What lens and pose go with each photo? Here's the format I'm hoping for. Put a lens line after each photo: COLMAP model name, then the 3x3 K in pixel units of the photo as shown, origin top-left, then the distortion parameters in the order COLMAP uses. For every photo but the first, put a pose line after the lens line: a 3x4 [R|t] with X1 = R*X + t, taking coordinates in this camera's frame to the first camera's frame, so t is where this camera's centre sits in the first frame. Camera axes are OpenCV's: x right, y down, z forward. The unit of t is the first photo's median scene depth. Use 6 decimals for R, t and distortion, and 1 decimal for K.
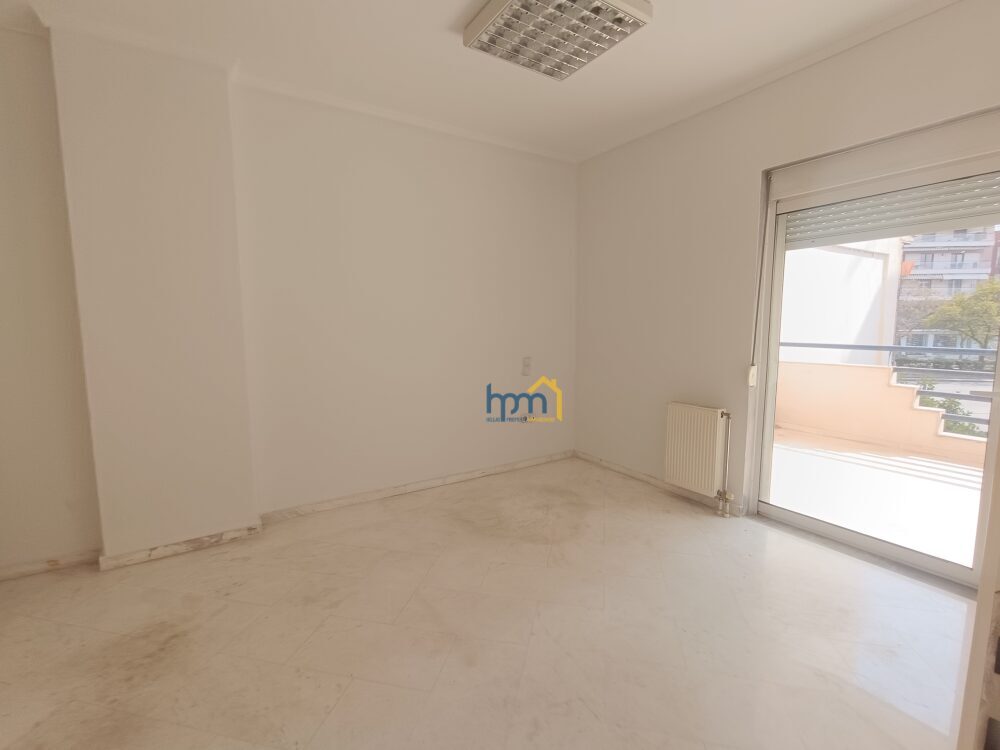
lens RADIAL K [[453.4, 0, 502.1], [0, 453.4, 373.0], [0, 0, 1]] dist [-0.008434, 0.004717]
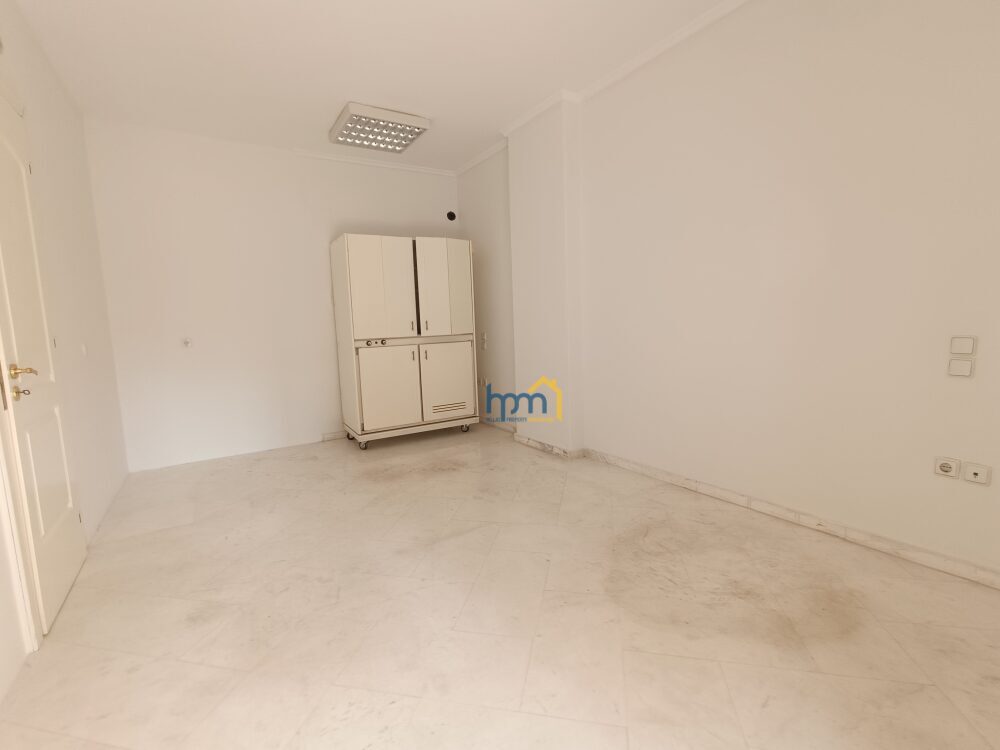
lens RADIAL K [[455.8, 0, 500.8], [0, 455.8, 370.1], [0, 0, 1]] dist [-0.017641, 0.012489]
pose [[0.007706, 0.112442, -0.993628, 0.673347], [-0.076845, 0.990786, 0.111524, -0.020910], [0.997013, 0.075496, 0.016275, 0.717644]]
